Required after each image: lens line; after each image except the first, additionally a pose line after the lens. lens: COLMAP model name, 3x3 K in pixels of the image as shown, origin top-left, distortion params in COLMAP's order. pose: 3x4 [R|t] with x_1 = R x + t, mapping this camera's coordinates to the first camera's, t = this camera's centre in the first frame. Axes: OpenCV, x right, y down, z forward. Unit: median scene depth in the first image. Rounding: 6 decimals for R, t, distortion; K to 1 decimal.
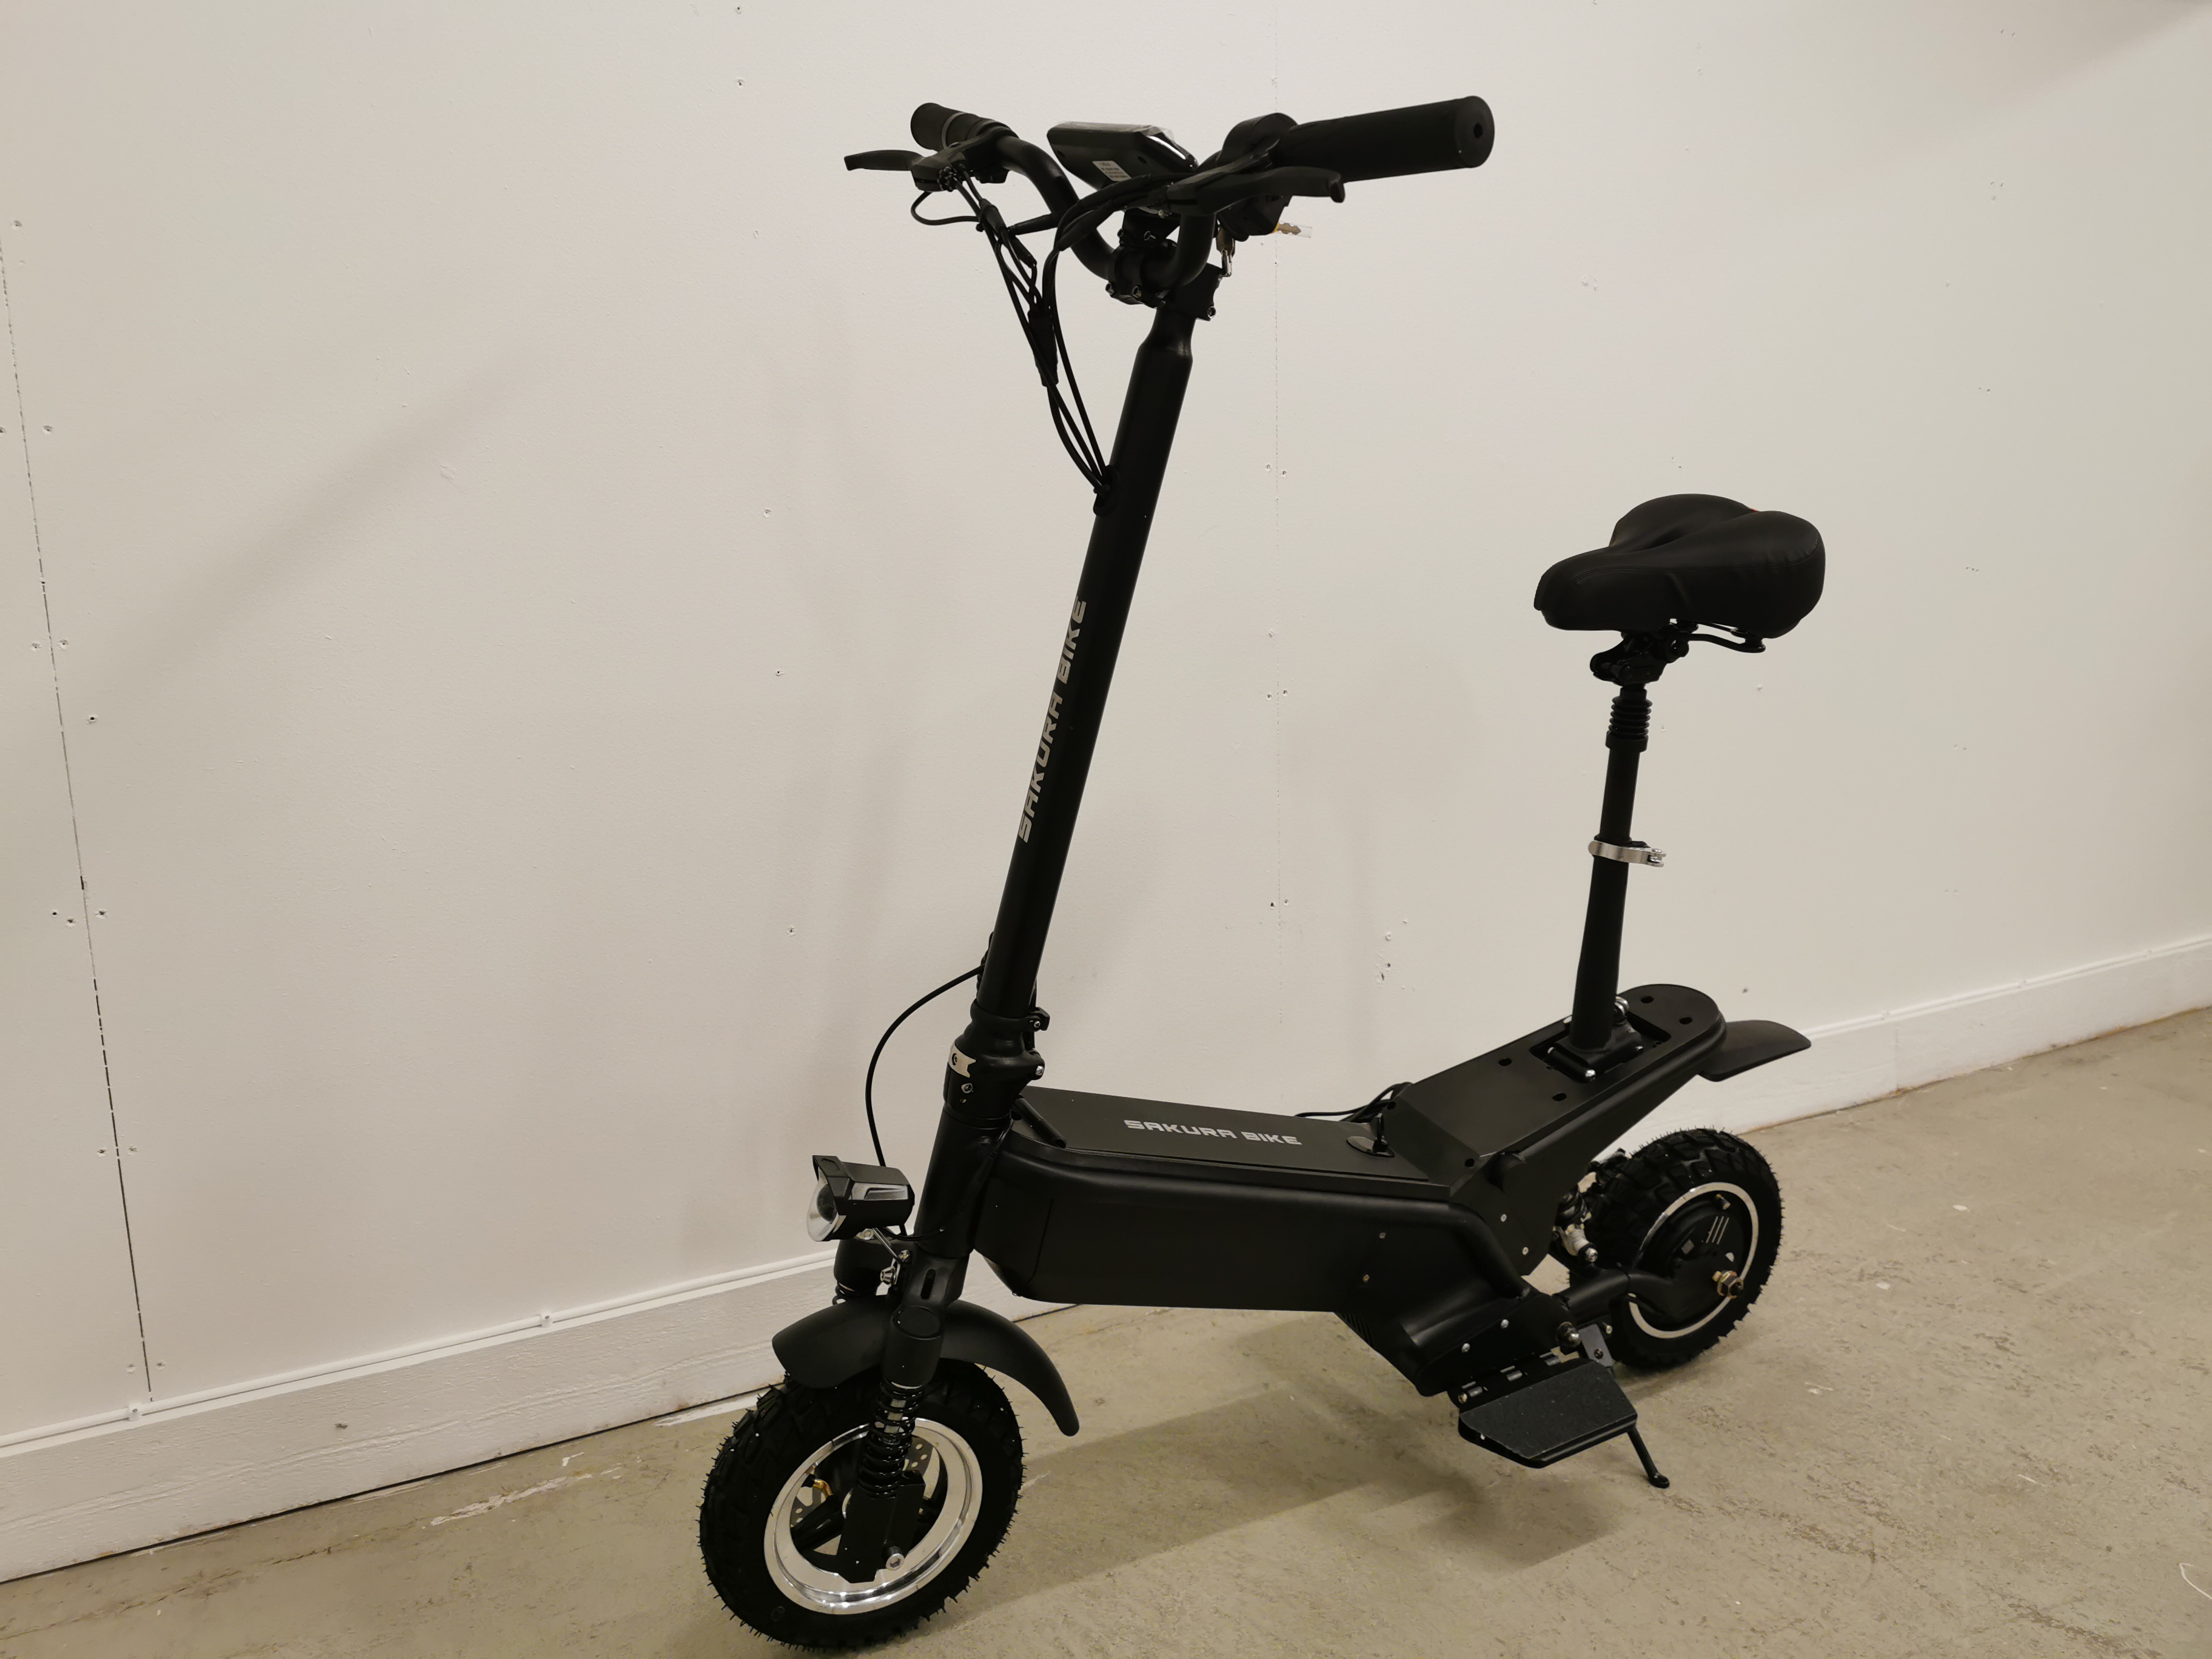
lens RADIAL K [[1690.8, 0, 1101.1], [0, 1690.8, 821.1], [0, 0, 1]] dist [0.027099, -0.047708]
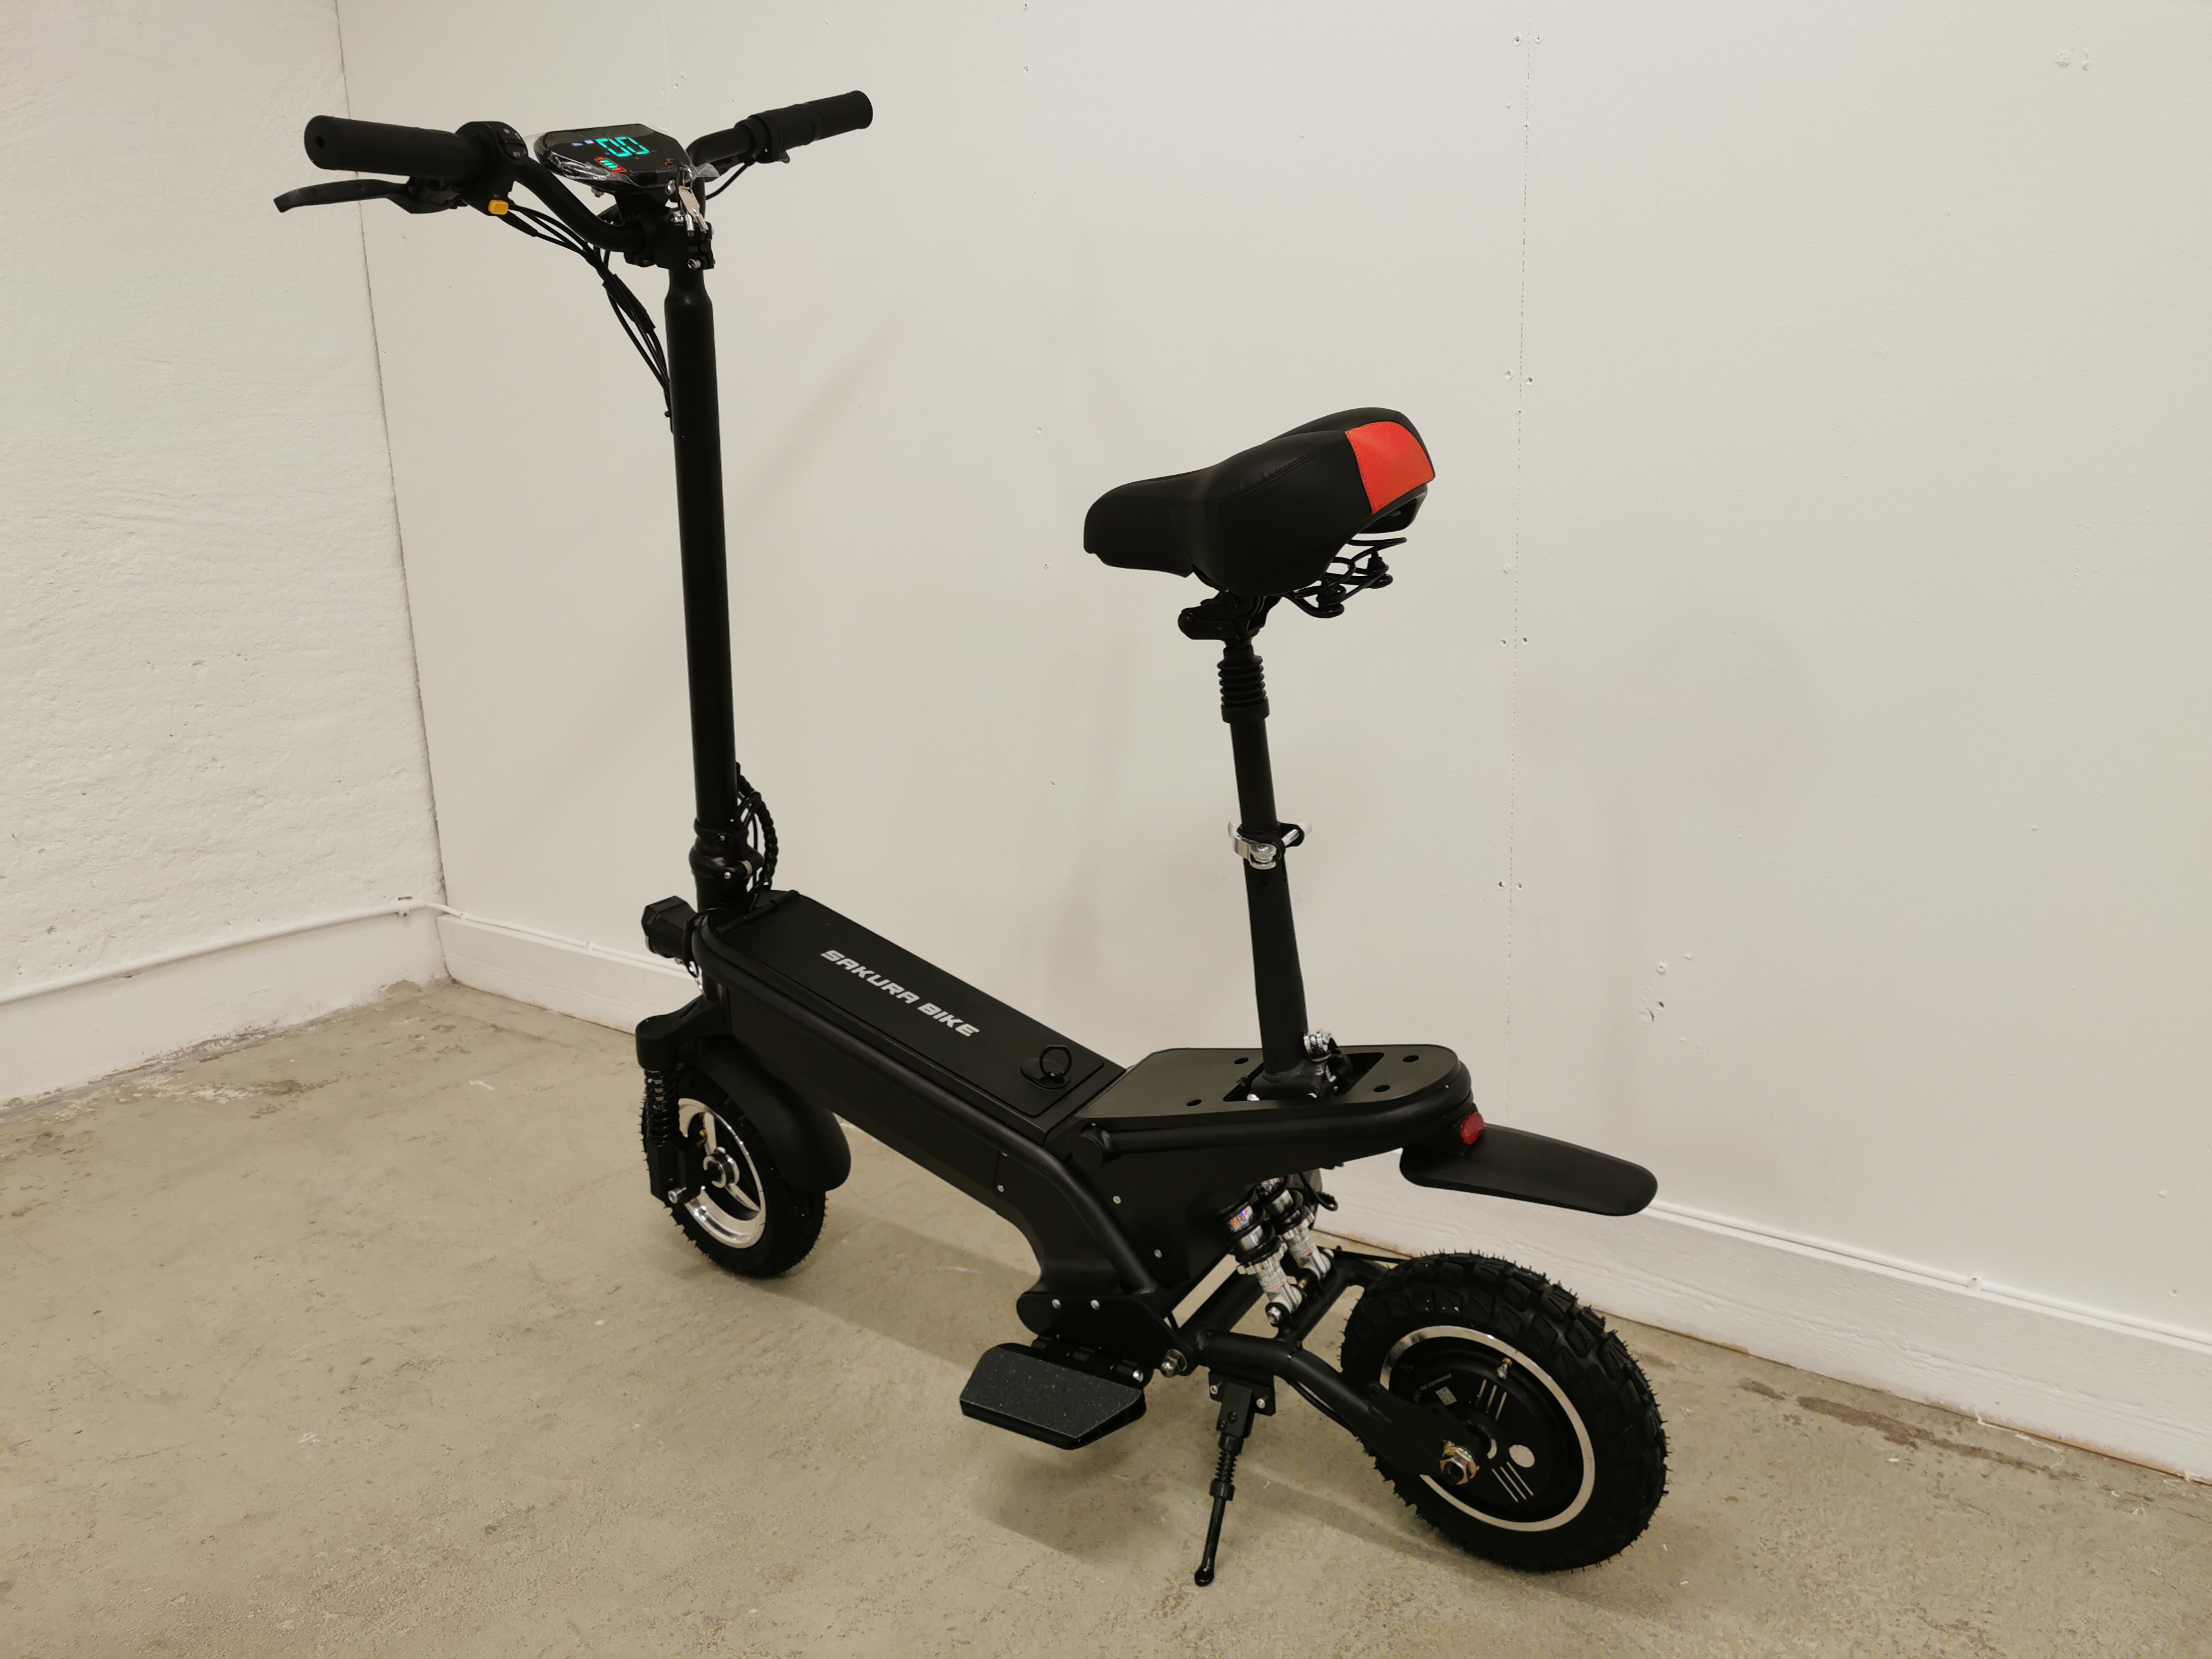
lens RADIAL K [[1690.8, 0, 1128.0], [0, 1690.8, 823.2], [0, 0, 1]] dist [0.027099, -0.047708]
pose [[0.446844, 0.202668, -0.871353, 1.013915], [-0.152129, 0.977029, 0.149233, -0.107554], [0.881582, 0.065874, 0.467412, 0.560461]]
